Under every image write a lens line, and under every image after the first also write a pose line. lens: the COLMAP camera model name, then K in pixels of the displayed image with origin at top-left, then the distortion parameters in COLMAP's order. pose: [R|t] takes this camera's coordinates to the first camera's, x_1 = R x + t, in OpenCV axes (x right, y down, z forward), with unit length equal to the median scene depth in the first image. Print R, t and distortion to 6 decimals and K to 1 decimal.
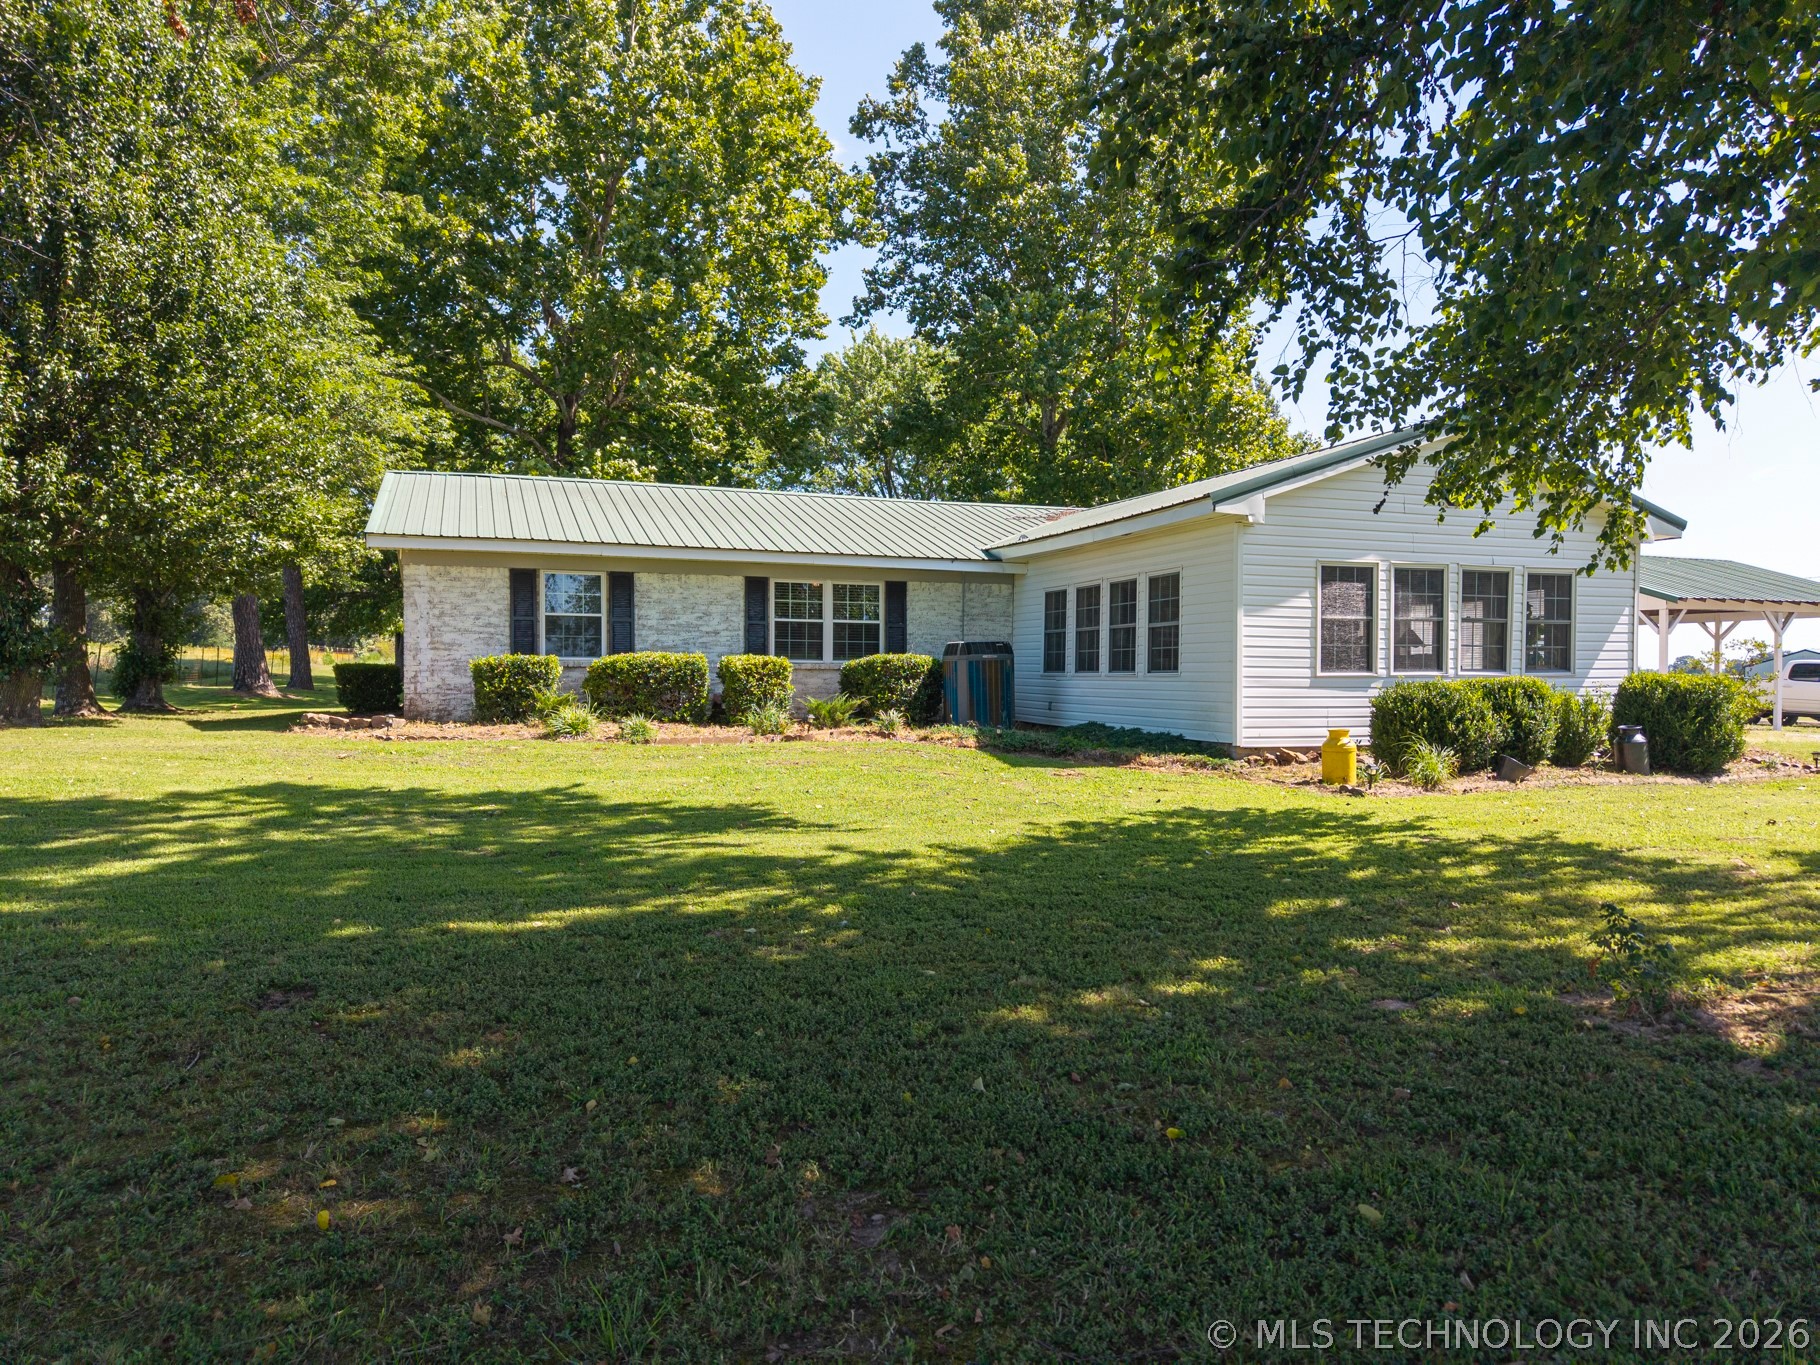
lens RADIAL K [[1227.7, 0, 910.0], [0, 1227.7, 682.5], [0, 0, 1]] dist [0.001988, -0.000538]
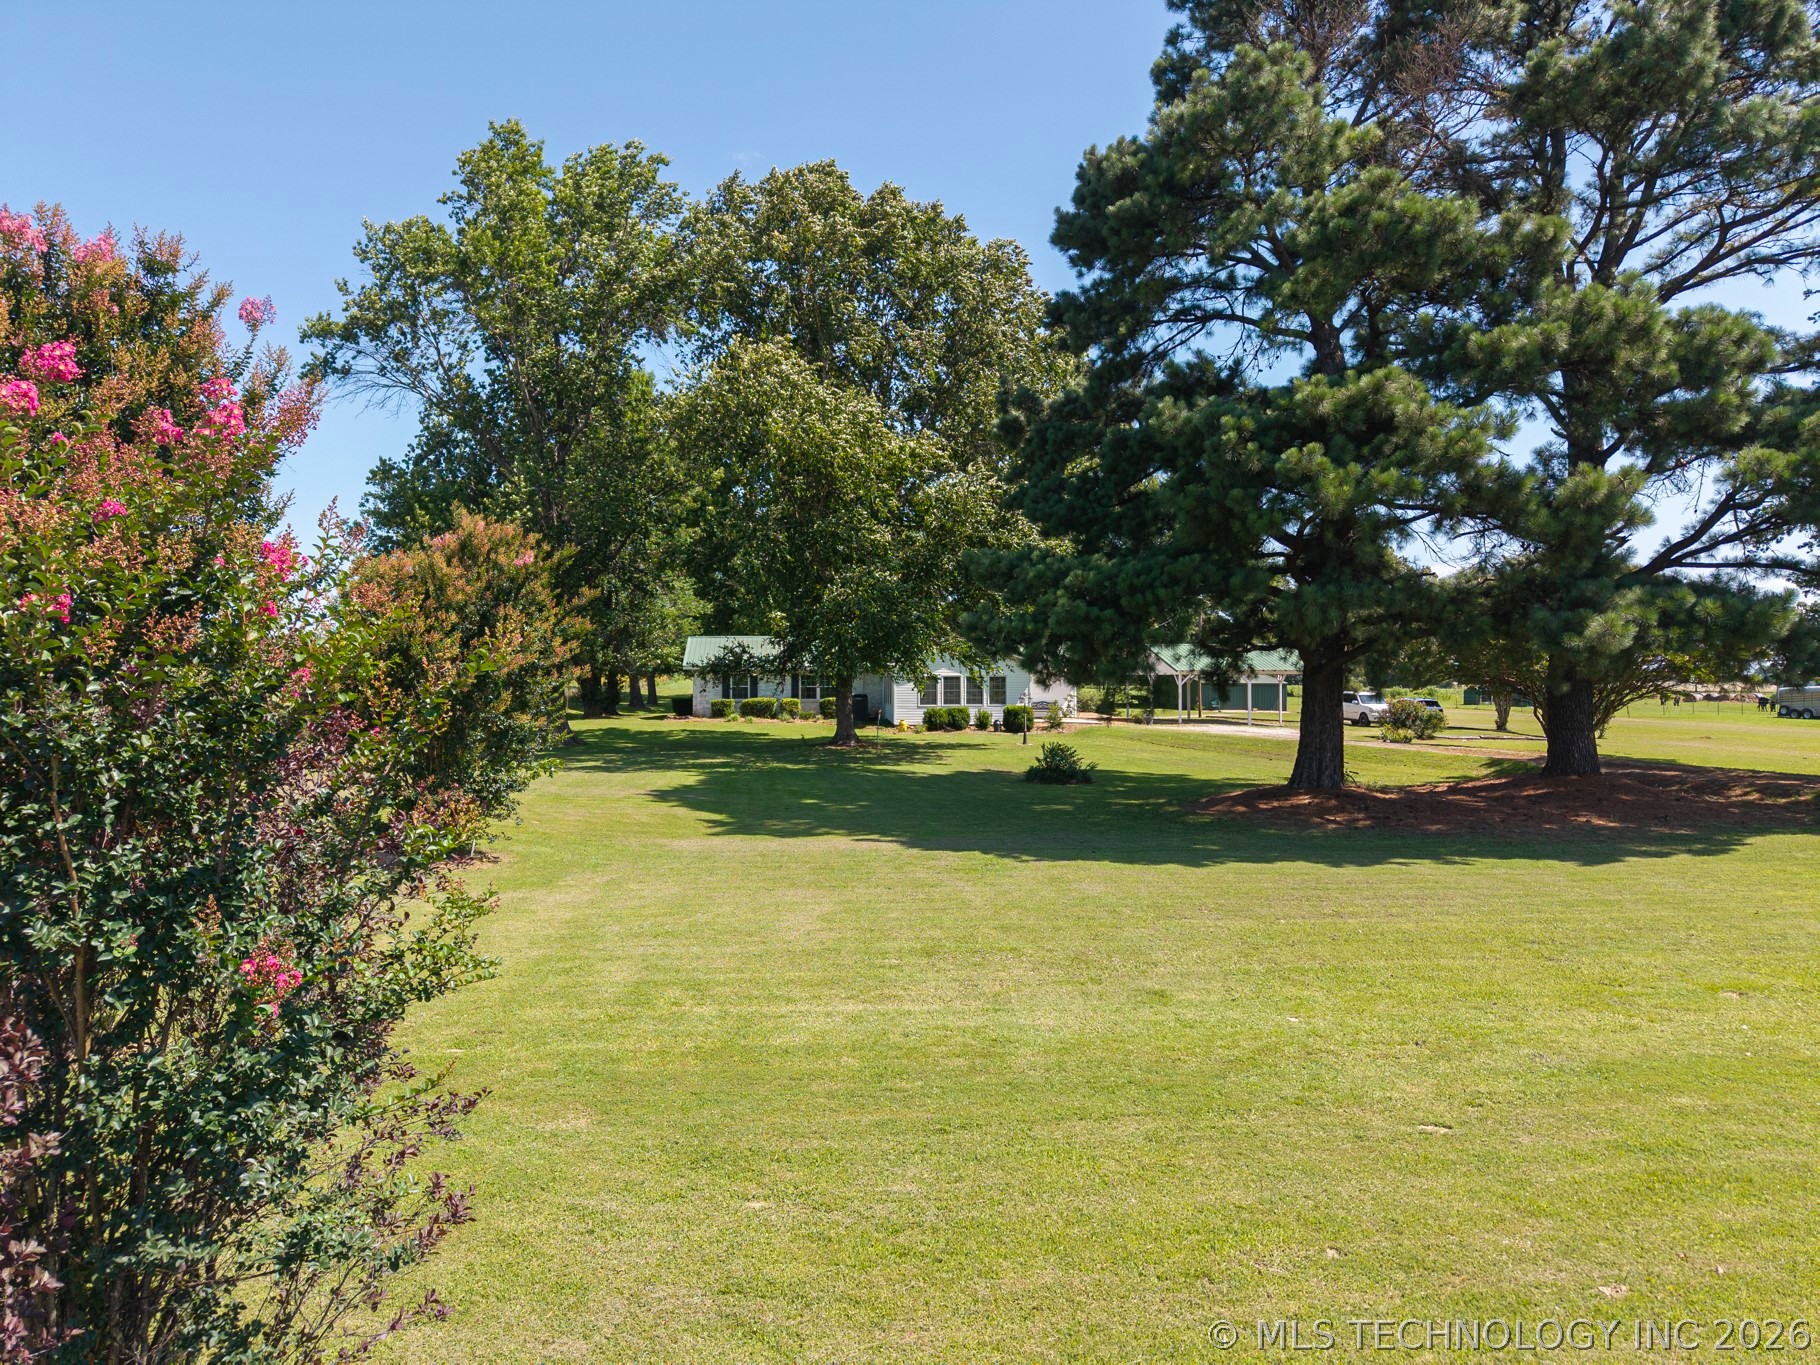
lens RADIAL K [[1248.0, 0, 918.4], [0, 1248.0, 678.7], [0, 0, 1]] dist [0.003030, -0.001828]
pose [[0.977113, -0.003643, -0.212690, 0.939182], [0.002162, 0.999972, -0.007193, -0.050577], [0.212710, 0.006569, 0.977093, -2.260355]]
